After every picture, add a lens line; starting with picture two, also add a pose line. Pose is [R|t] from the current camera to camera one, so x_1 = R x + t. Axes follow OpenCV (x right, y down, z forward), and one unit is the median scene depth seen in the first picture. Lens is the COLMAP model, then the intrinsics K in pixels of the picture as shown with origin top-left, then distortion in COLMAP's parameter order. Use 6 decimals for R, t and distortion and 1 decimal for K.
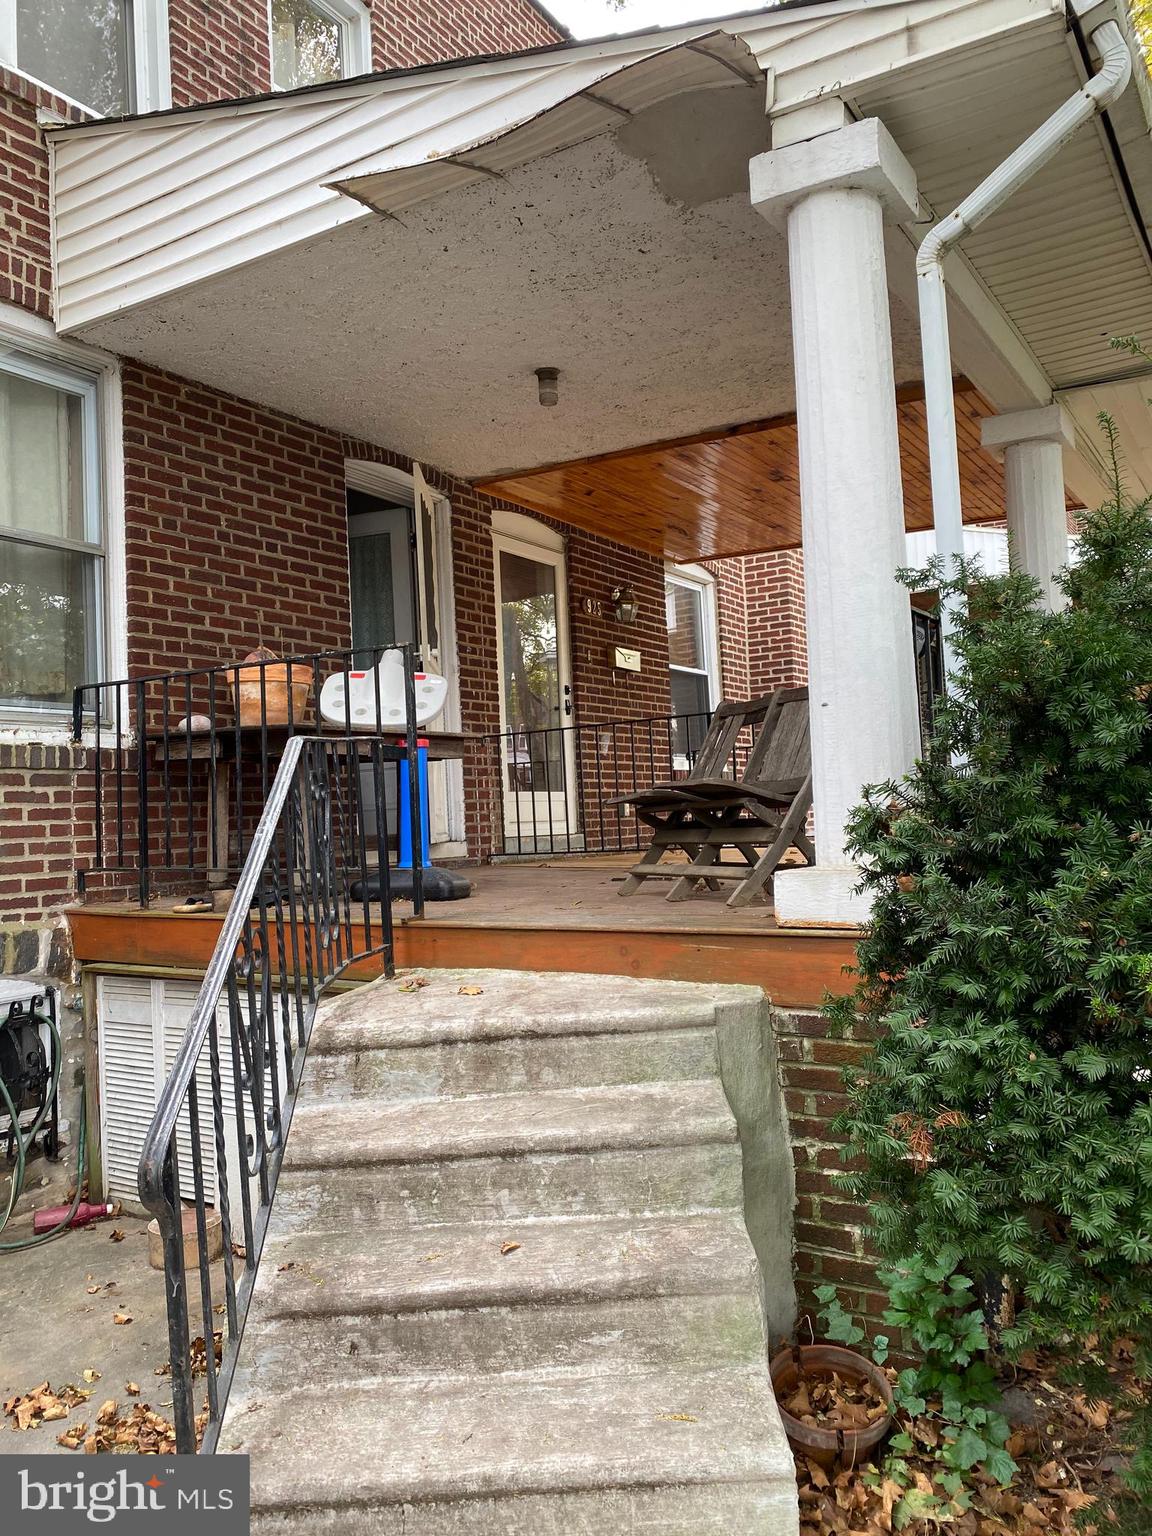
lens RADIAL K [[1151.5, 0, 576.0], [0, 1151.5, 768.0], [0, 0, 1]] dist [0.007490, -0.002339]
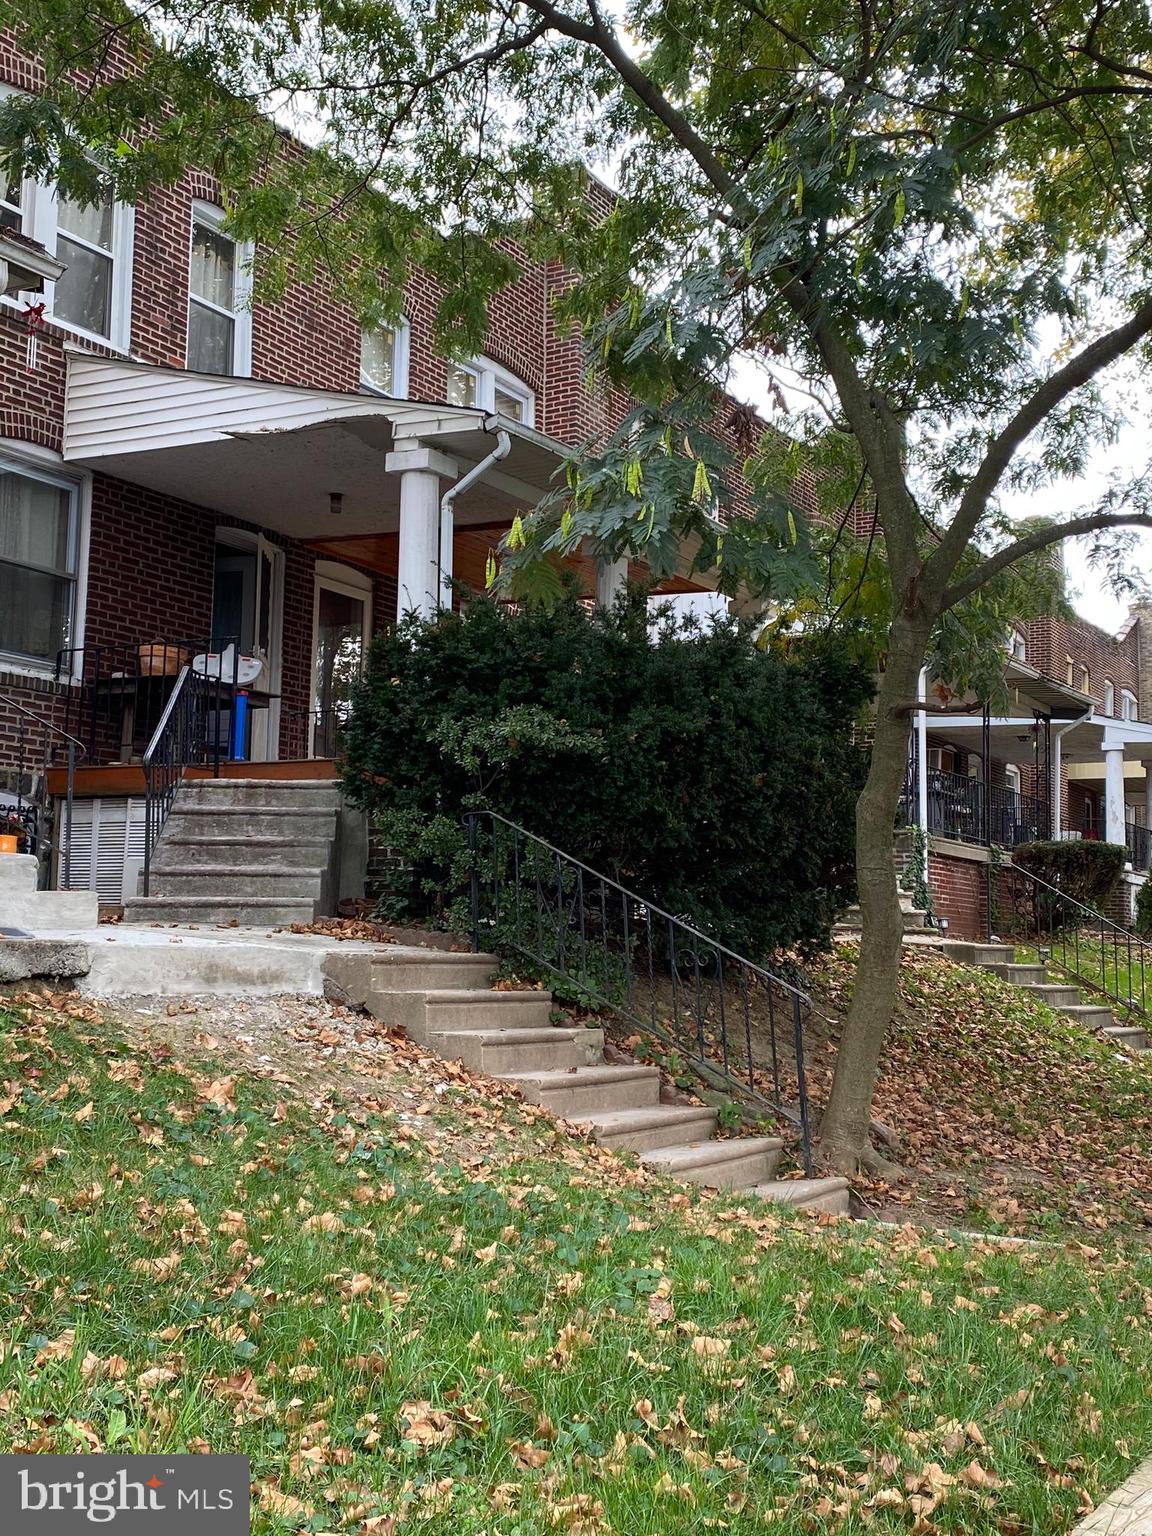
lens RADIAL K [[1724.7, 0, 576.0], [0, 1724.7, 768.0], [0, 0, 1]] dist [0.073497, -0.020167]
pose [[0.997355, 0.069664, 0.020760, 0.334576], [-0.068076, 0.995272, -0.069282, 0.243091], [-0.025488, 0.067685, 0.997381, -1.711619]]
